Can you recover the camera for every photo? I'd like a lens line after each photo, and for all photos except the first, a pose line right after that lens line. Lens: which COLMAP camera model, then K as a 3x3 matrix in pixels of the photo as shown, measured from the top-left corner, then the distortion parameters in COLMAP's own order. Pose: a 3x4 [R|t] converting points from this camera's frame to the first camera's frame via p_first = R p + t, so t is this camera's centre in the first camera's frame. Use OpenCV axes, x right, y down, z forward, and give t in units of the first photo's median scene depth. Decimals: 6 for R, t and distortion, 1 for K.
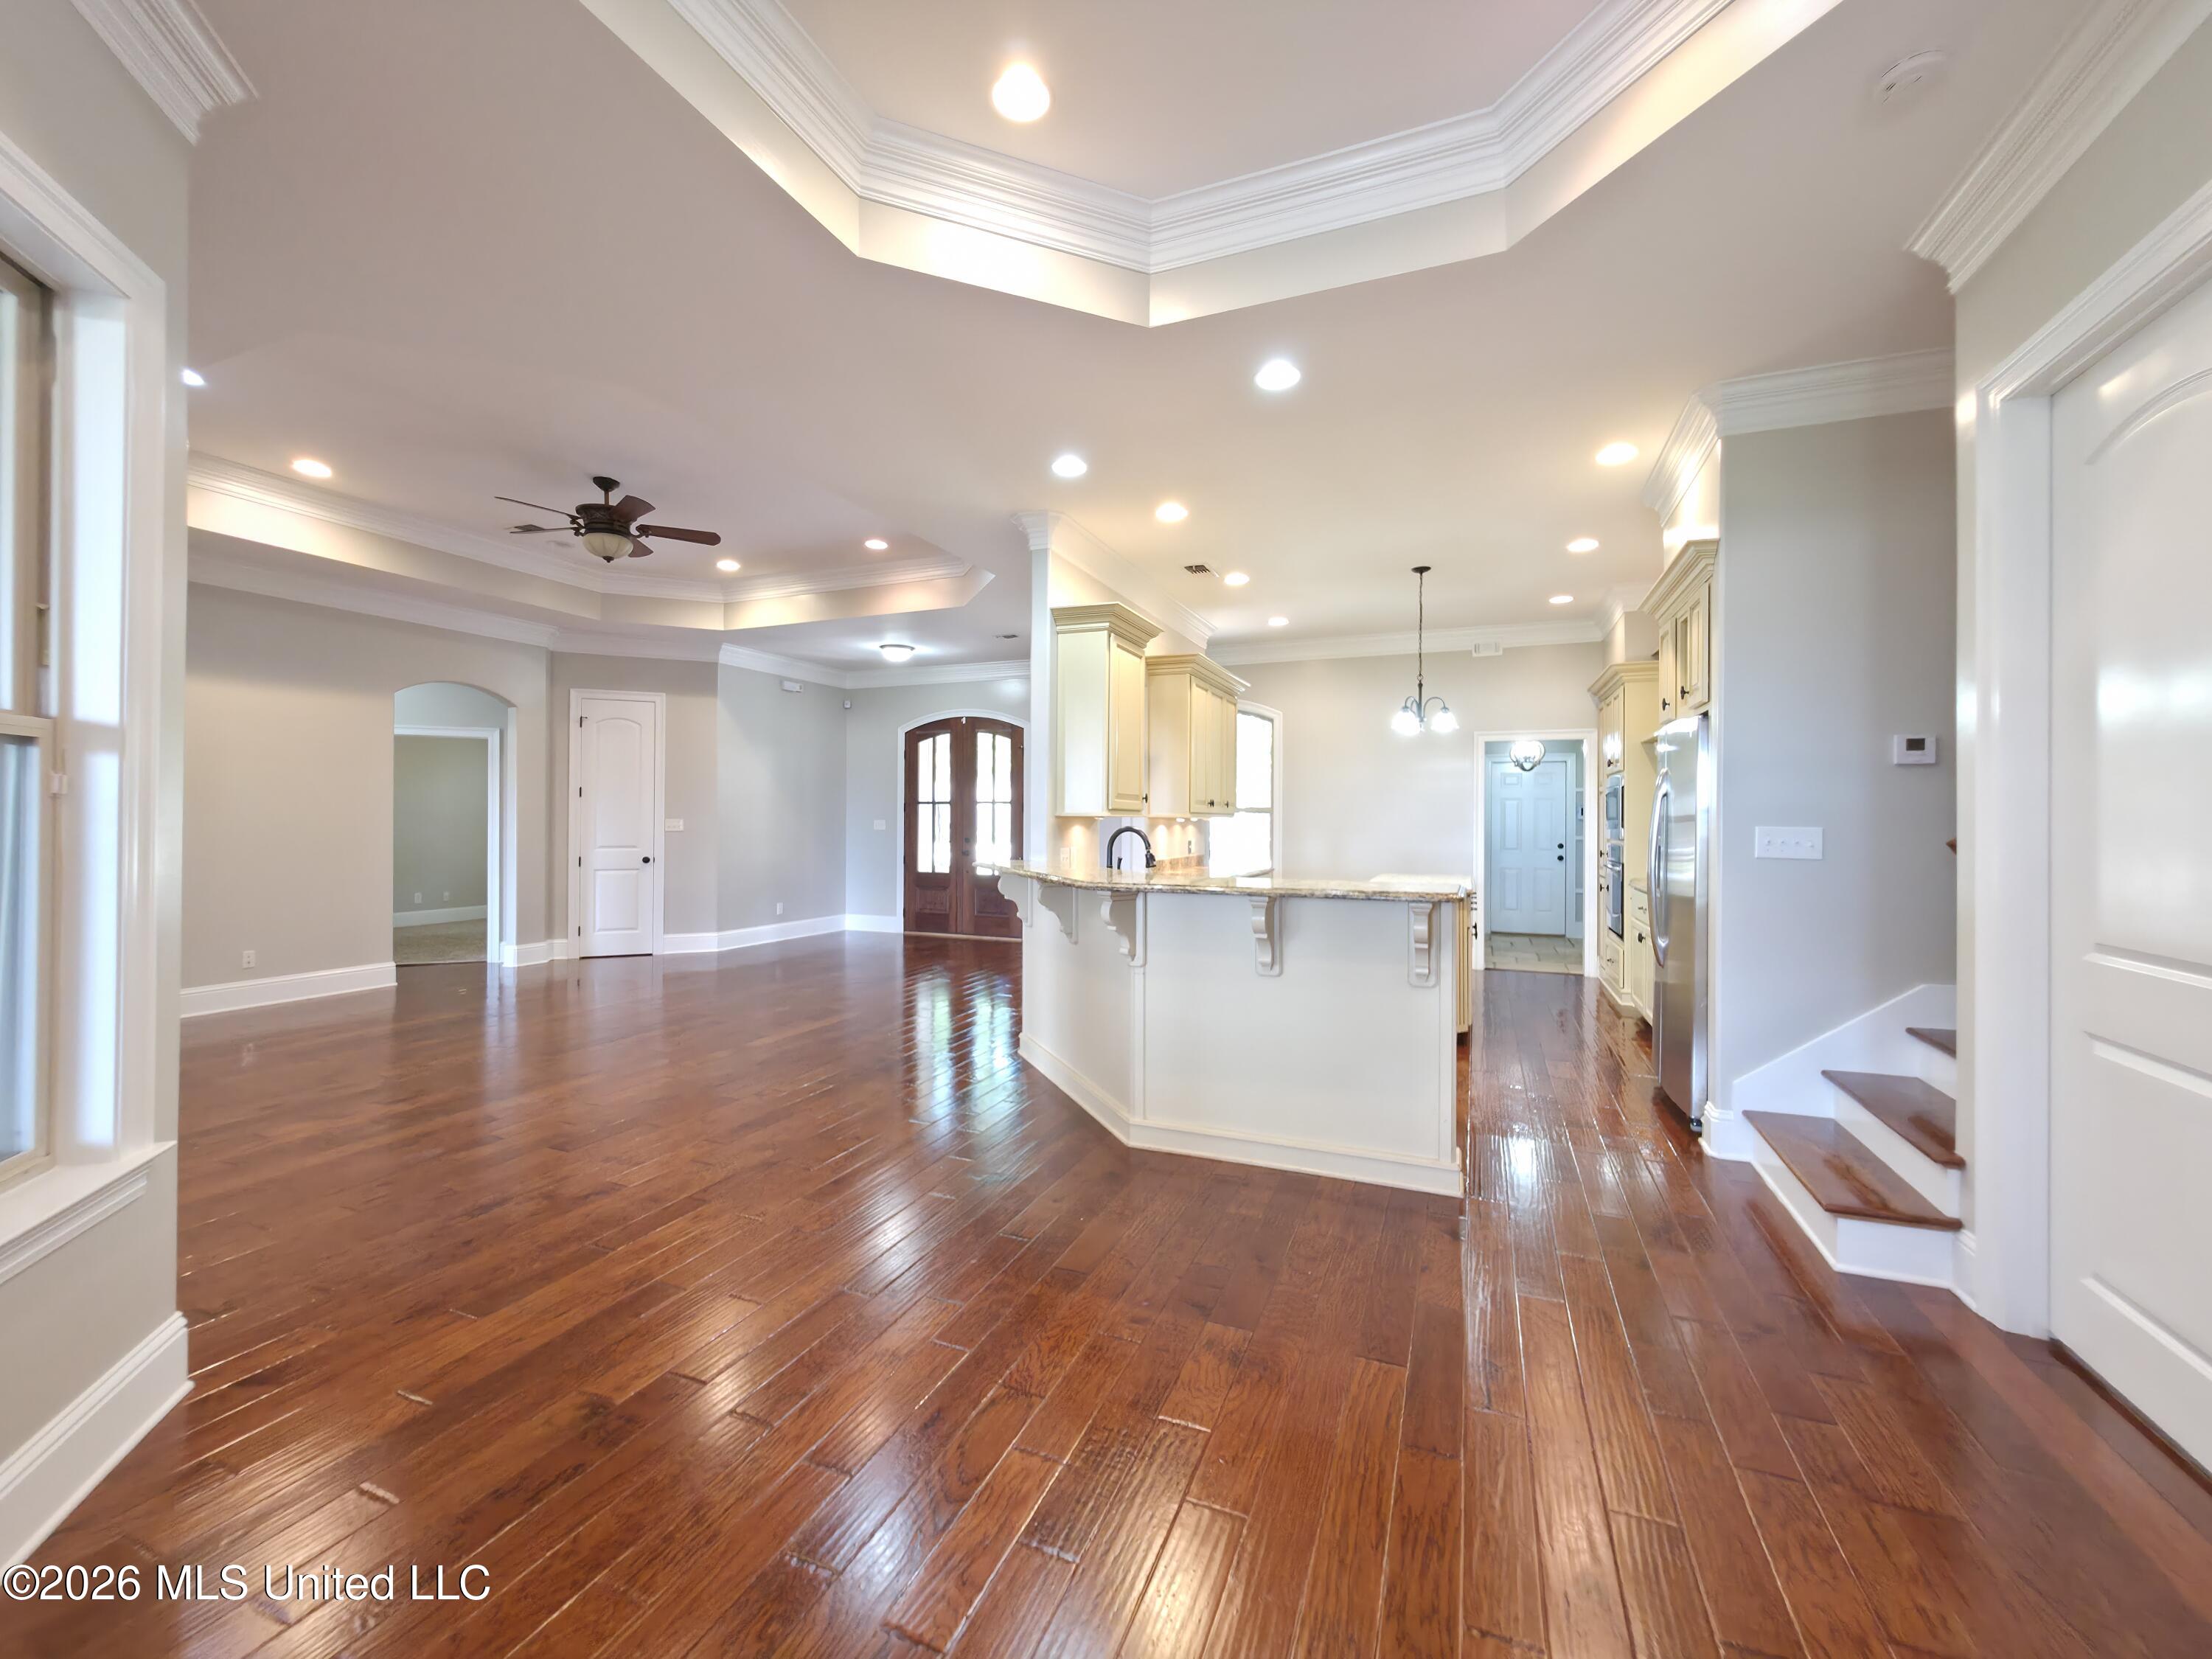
lens RADIAL K [[885.2, 0, 1111.6], [0, 885.2, 813.0], [0, 0, 1]] dist [0.001843, -0.000002]
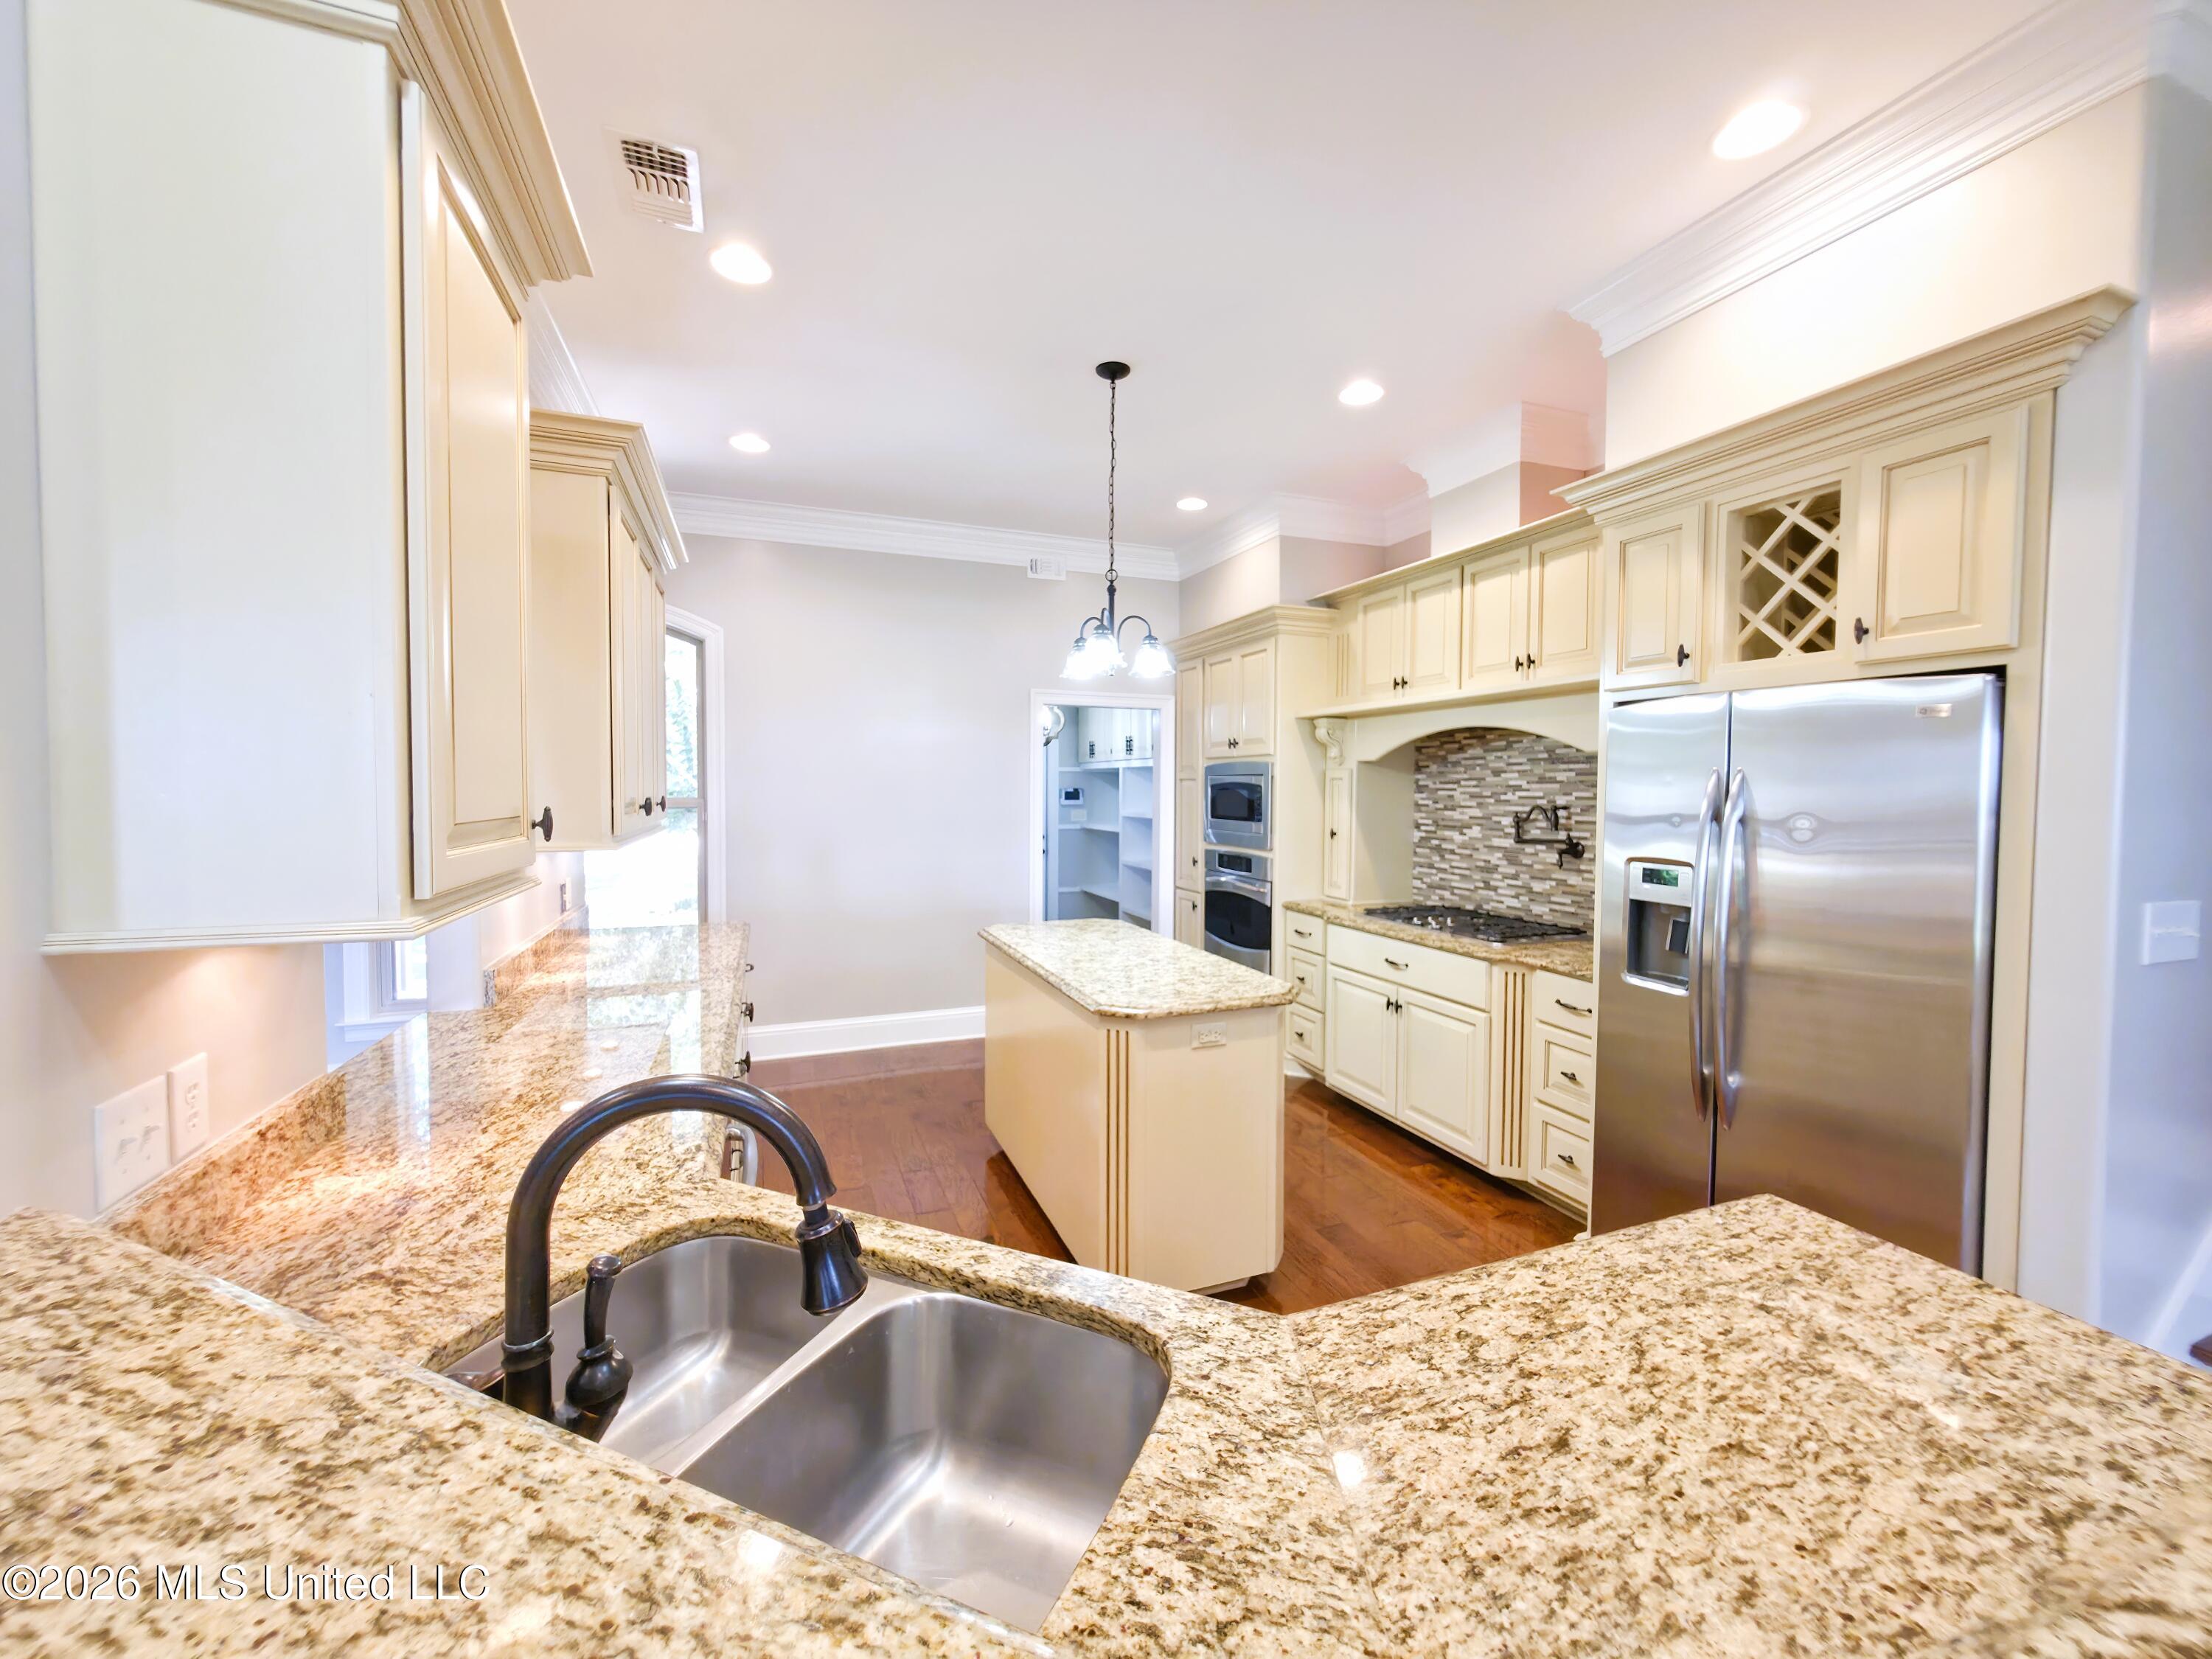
lens RADIAL K [[885.2, 0, 1111.5], [0, 885.2, 818.9], [0, 0, 1]] dist [0.001843, -0.000002]
pose [[0.724118, -0.026097, 0.689182, -0.016430], [-0.007263, 0.998940, 0.045458, -0.019769], [-0.689638, -0.037922, 0.723161, 0.403677]]
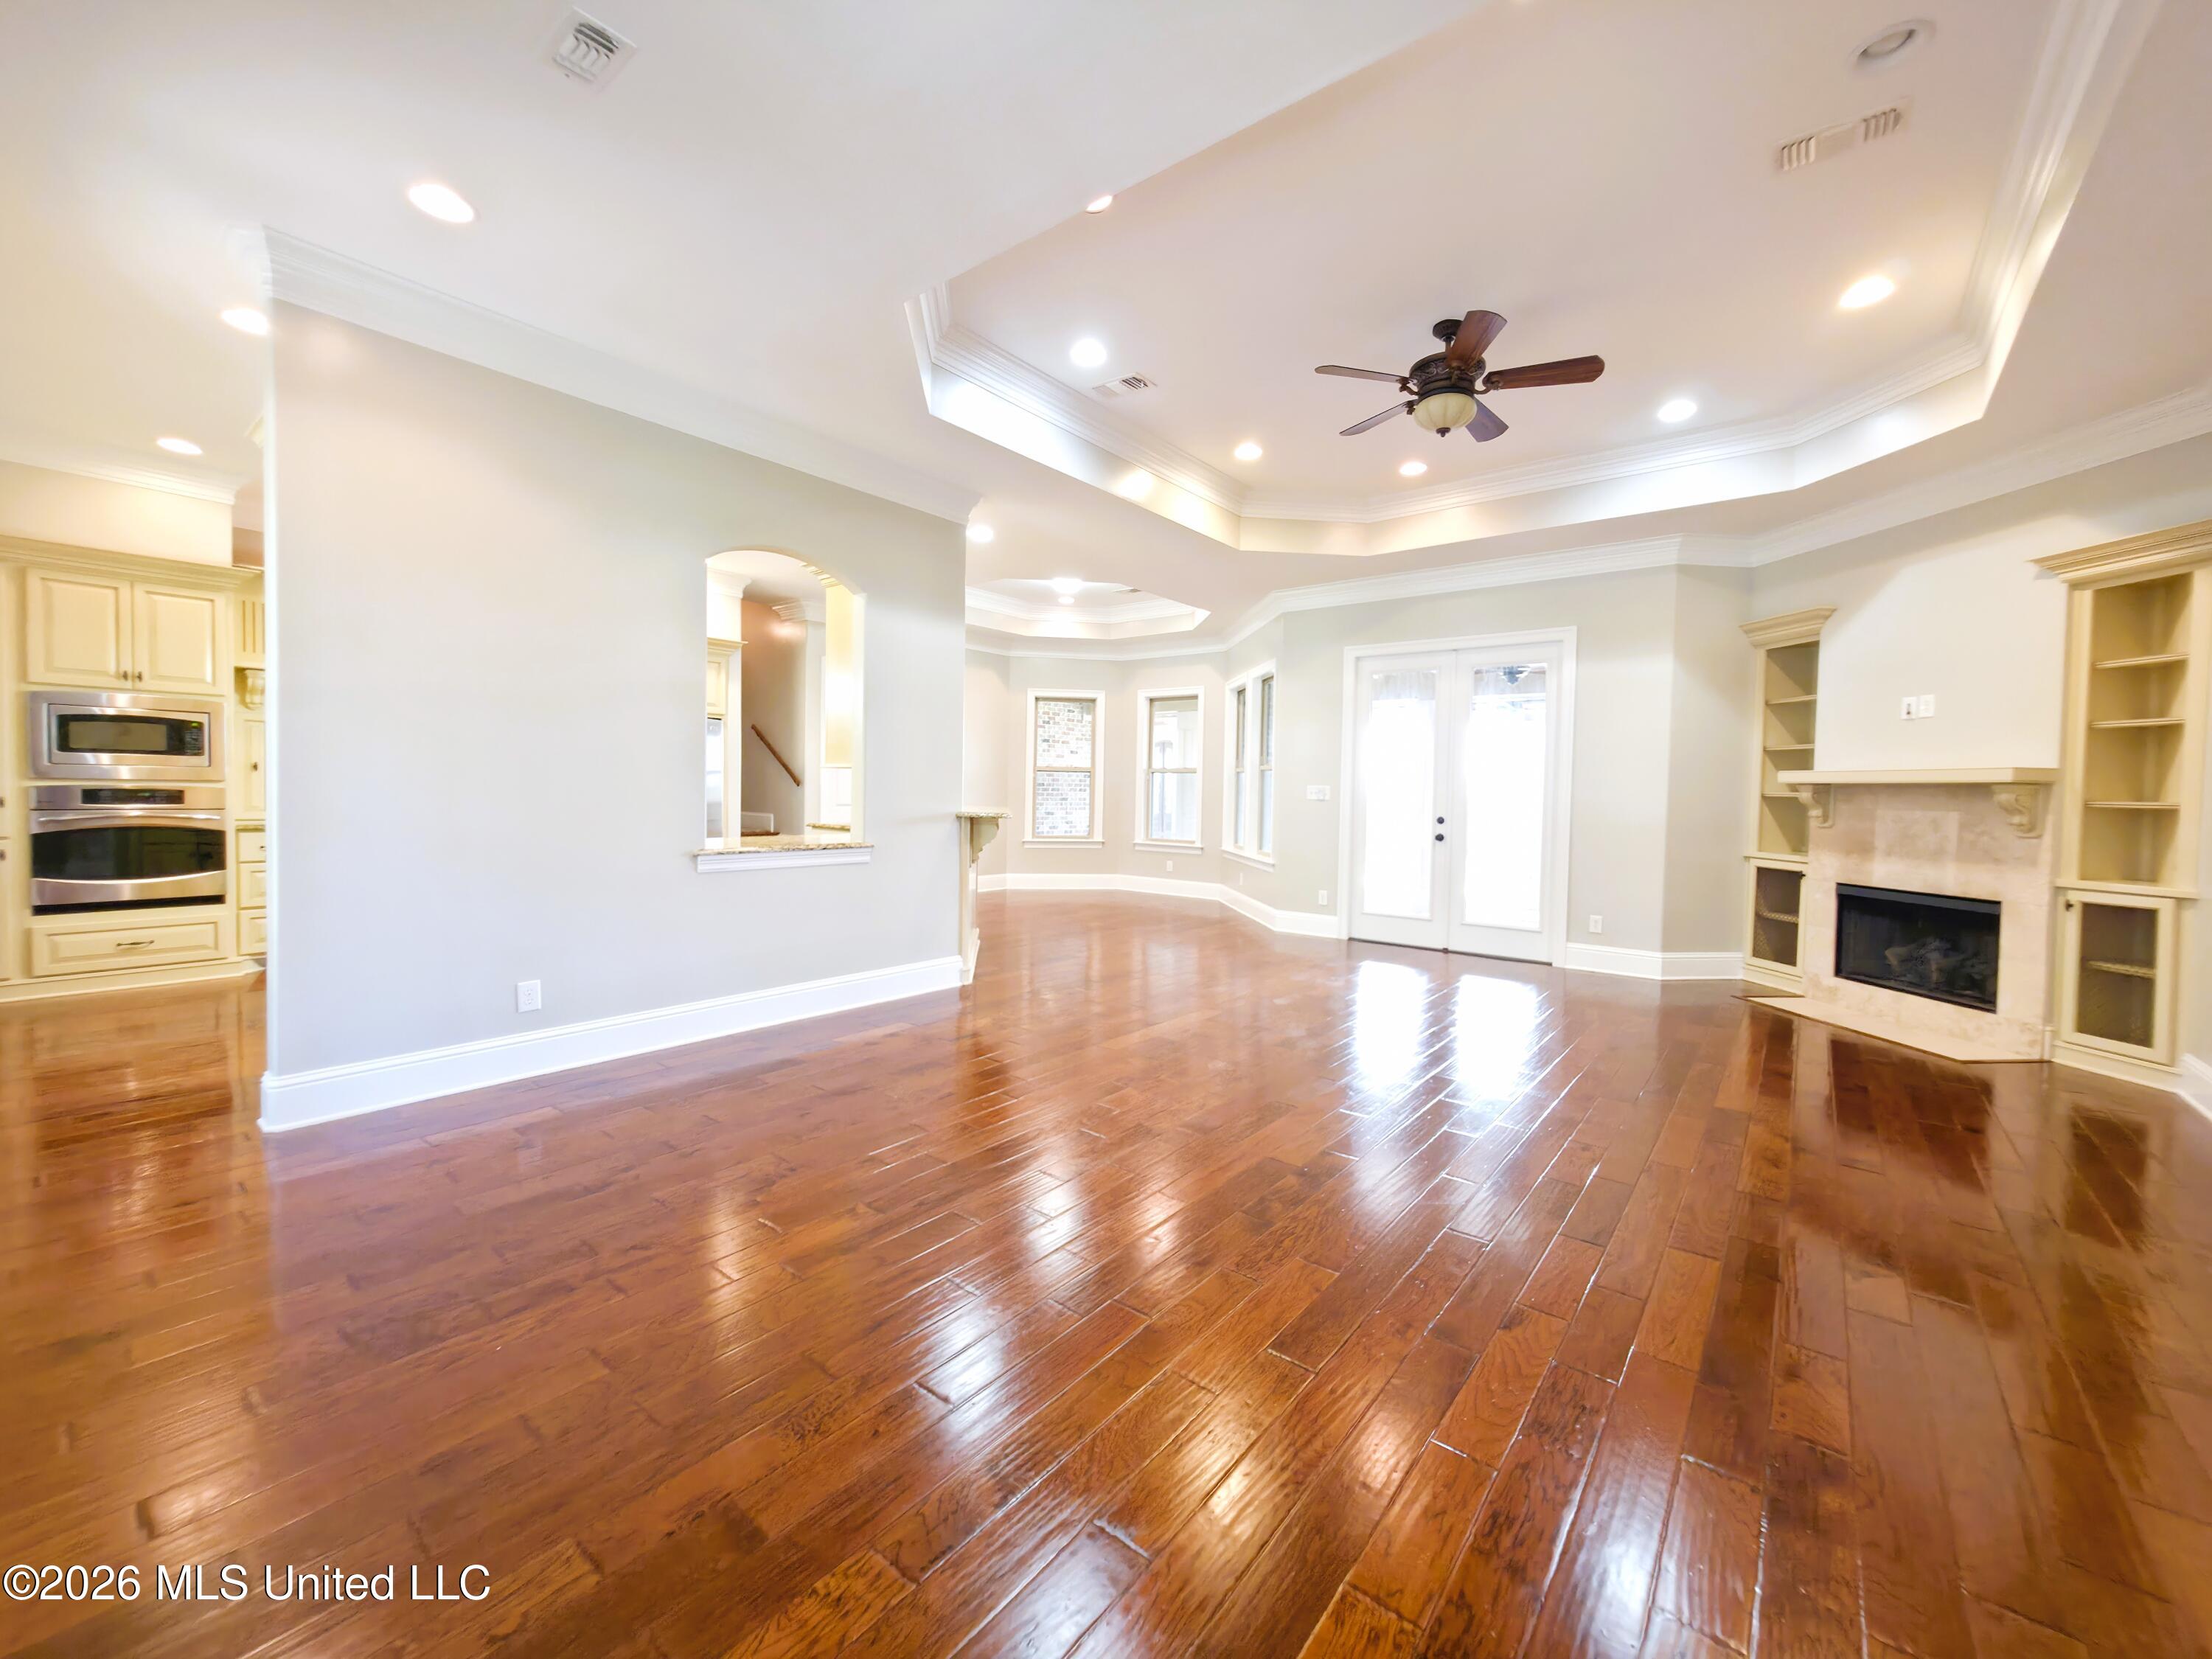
lens RADIAL K [[885.2, 0, 1114.1], [0, 885.2, 818.8], [0, 0, 1]] dist [0.001843, -0.000002]
pose [[-0.961004, -0.032292, 0.274644, -0.321781], [-0.026004, 0.999310, 0.026504, 0.016262], [-0.275311, 0.018329, -0.961181, 1.124808]]
